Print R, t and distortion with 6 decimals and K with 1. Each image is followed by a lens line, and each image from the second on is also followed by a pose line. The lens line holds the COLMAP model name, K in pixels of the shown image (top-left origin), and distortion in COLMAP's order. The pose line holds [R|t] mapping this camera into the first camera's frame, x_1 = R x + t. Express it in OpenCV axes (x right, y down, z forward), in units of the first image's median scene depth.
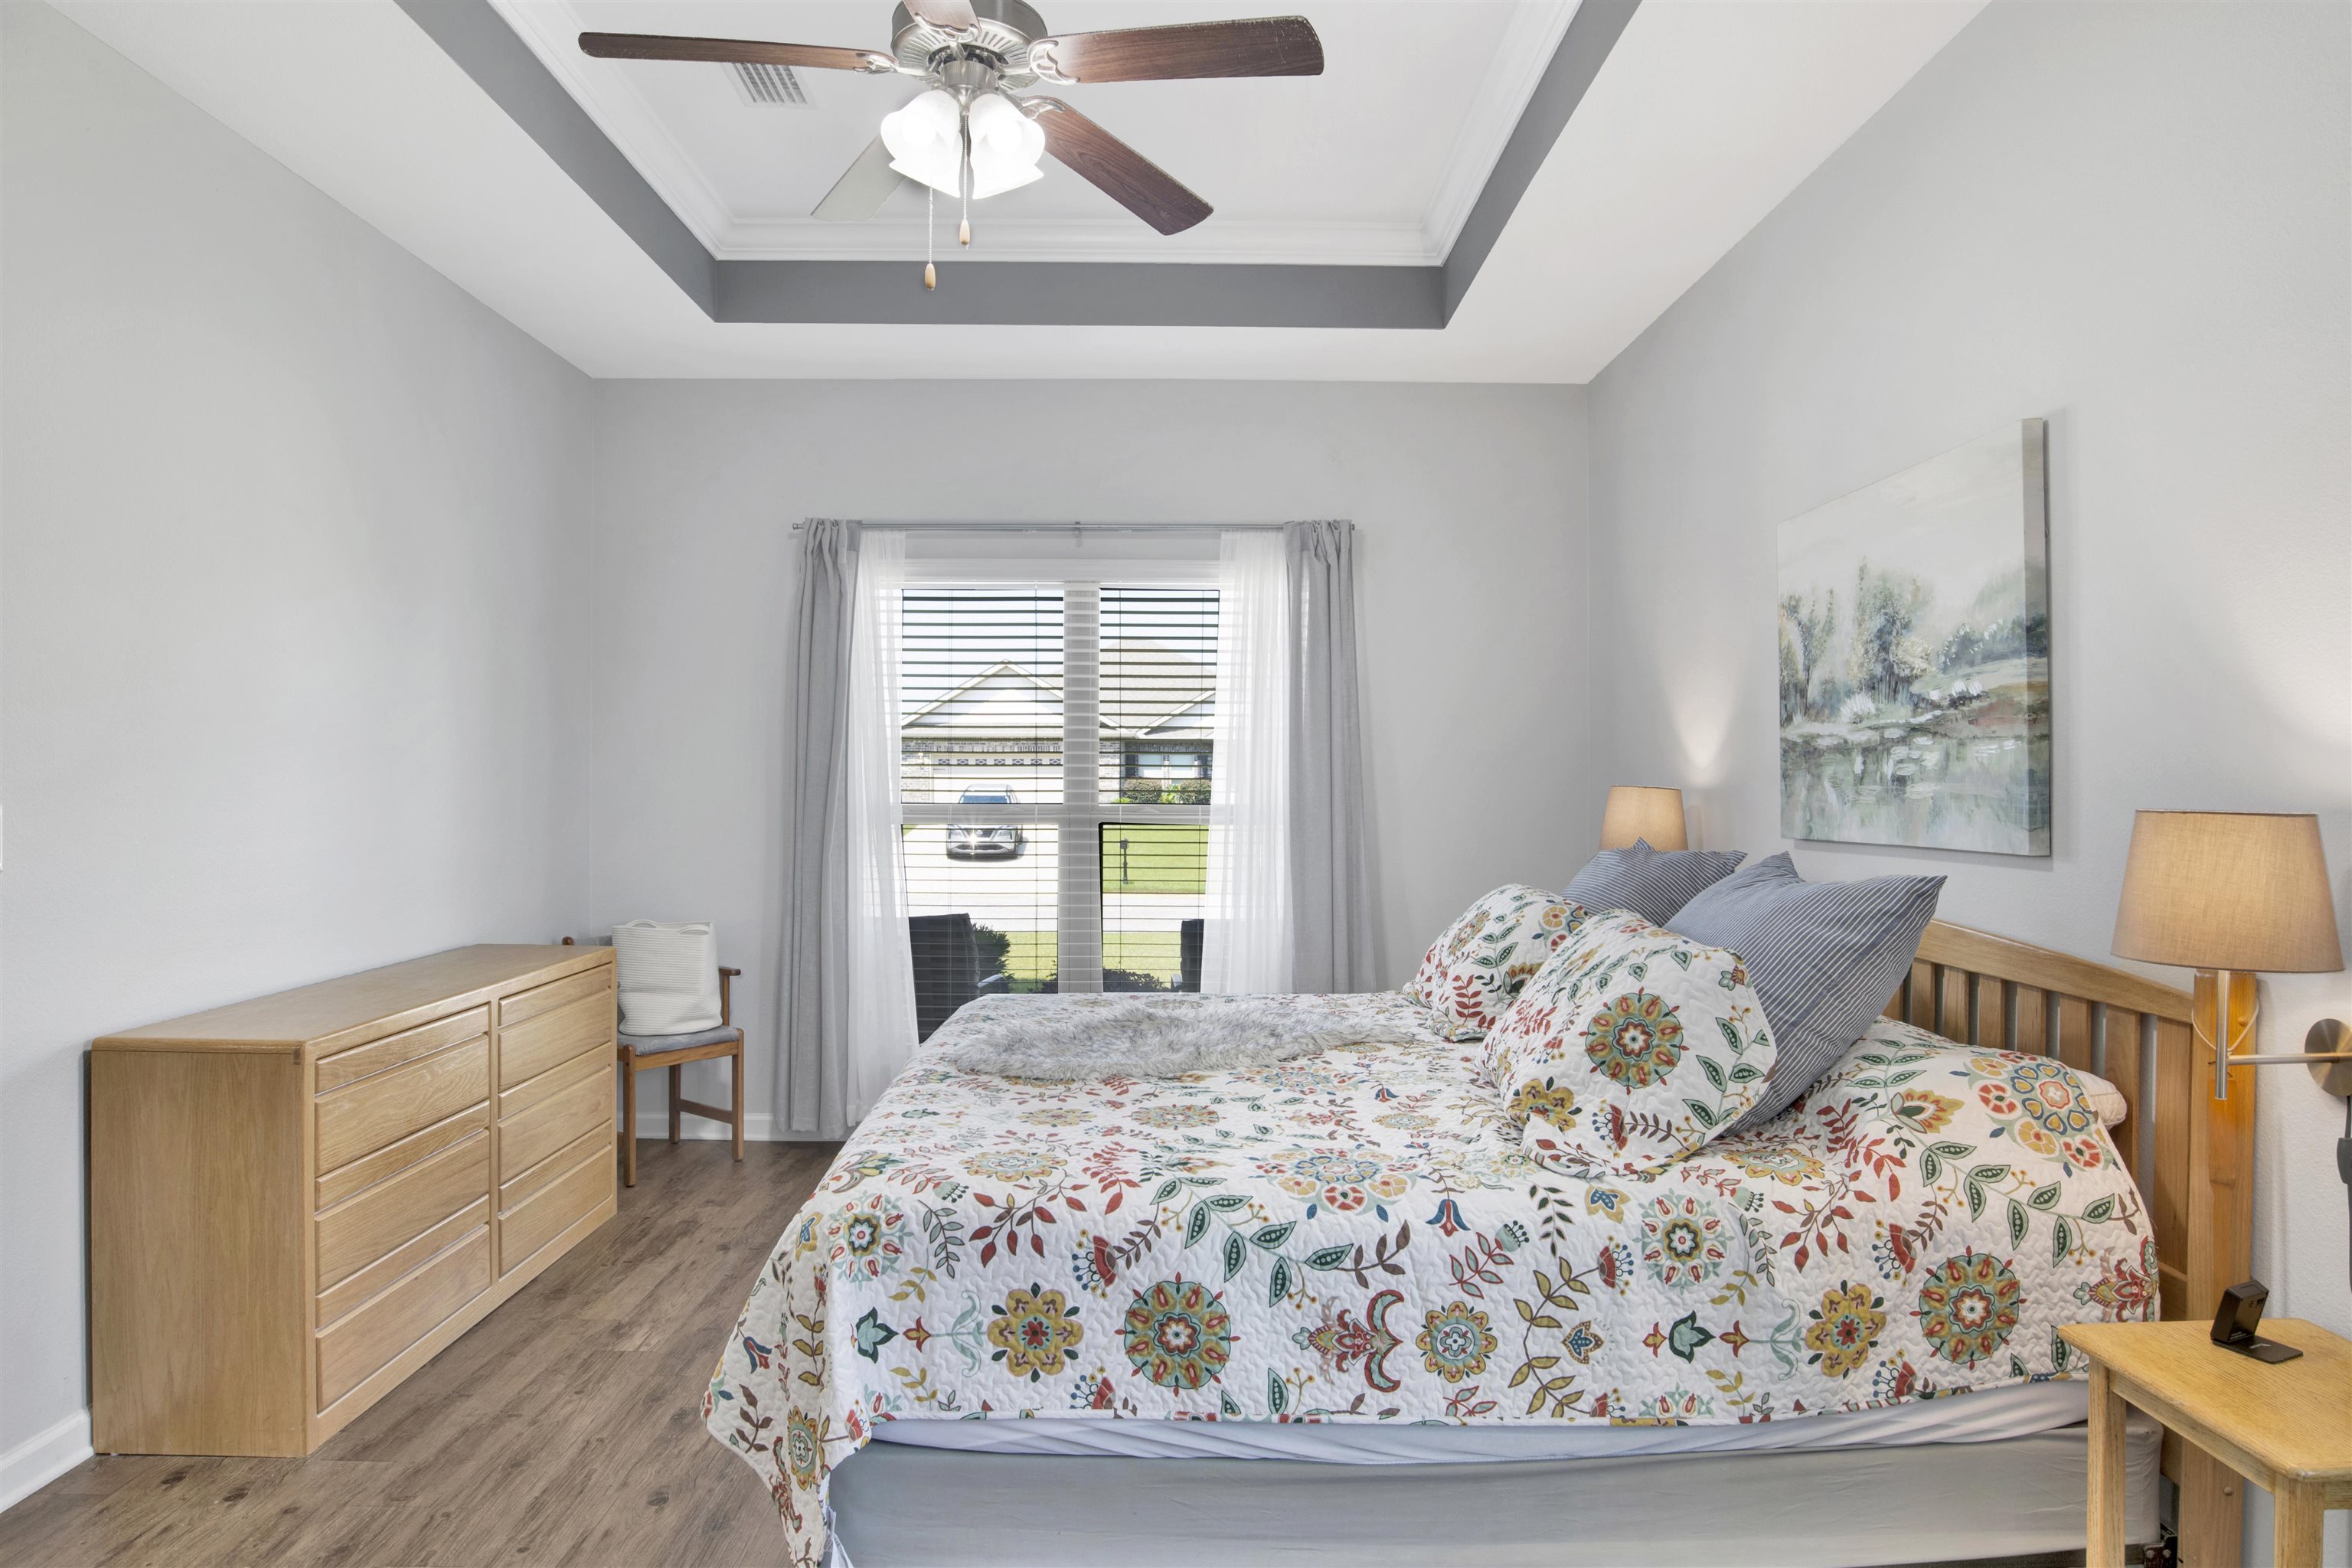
lens RADIAL K [[1448.7, 0, 1172.9], [0, 1448.7, 778.3], [0, 0, 1]] dist [-0.070962, 0.034623]
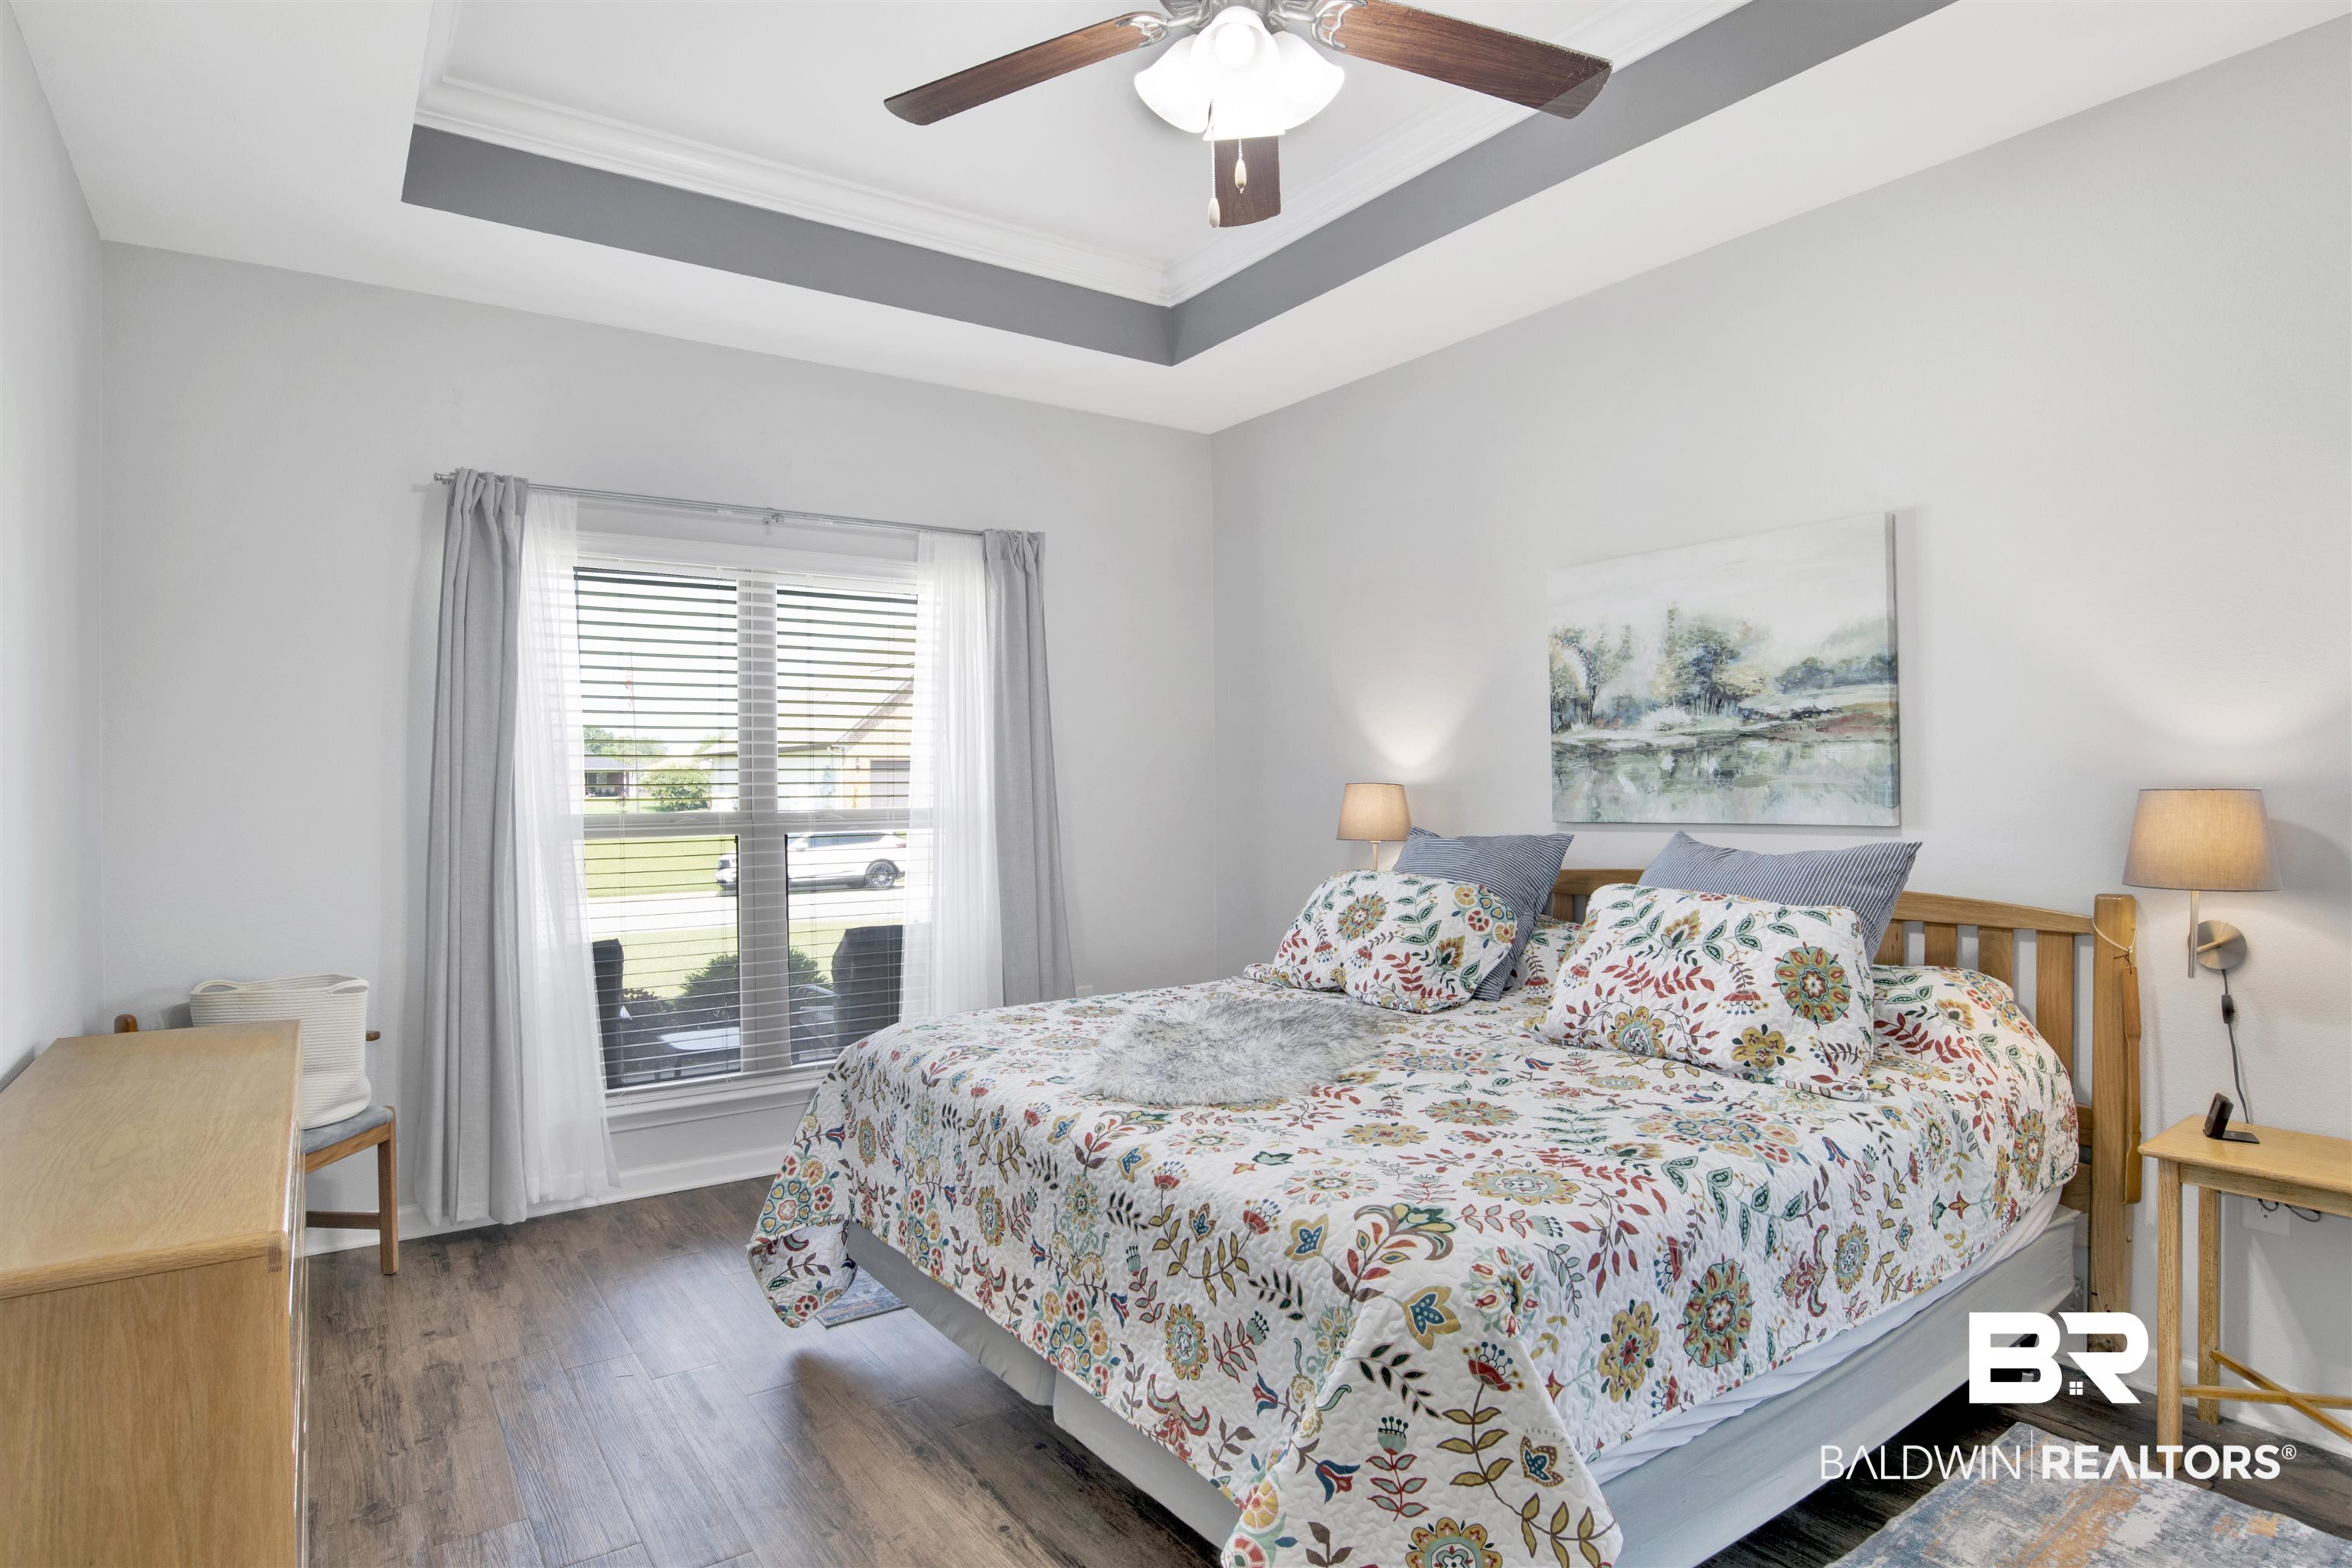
lens RADIAL K [[1271.4, 0, 1176.0], [0, 1271.4, 784.0], [0, 0, 1]] dist [-0.078750, 0.030778]
pose [[0.820671, -0.012511, 0.571264, -0.615859], [0.012369, 0.999915, 0.004130, -0.000389], [-0.571267, 0.003677, 0.820756, 0.369221]]
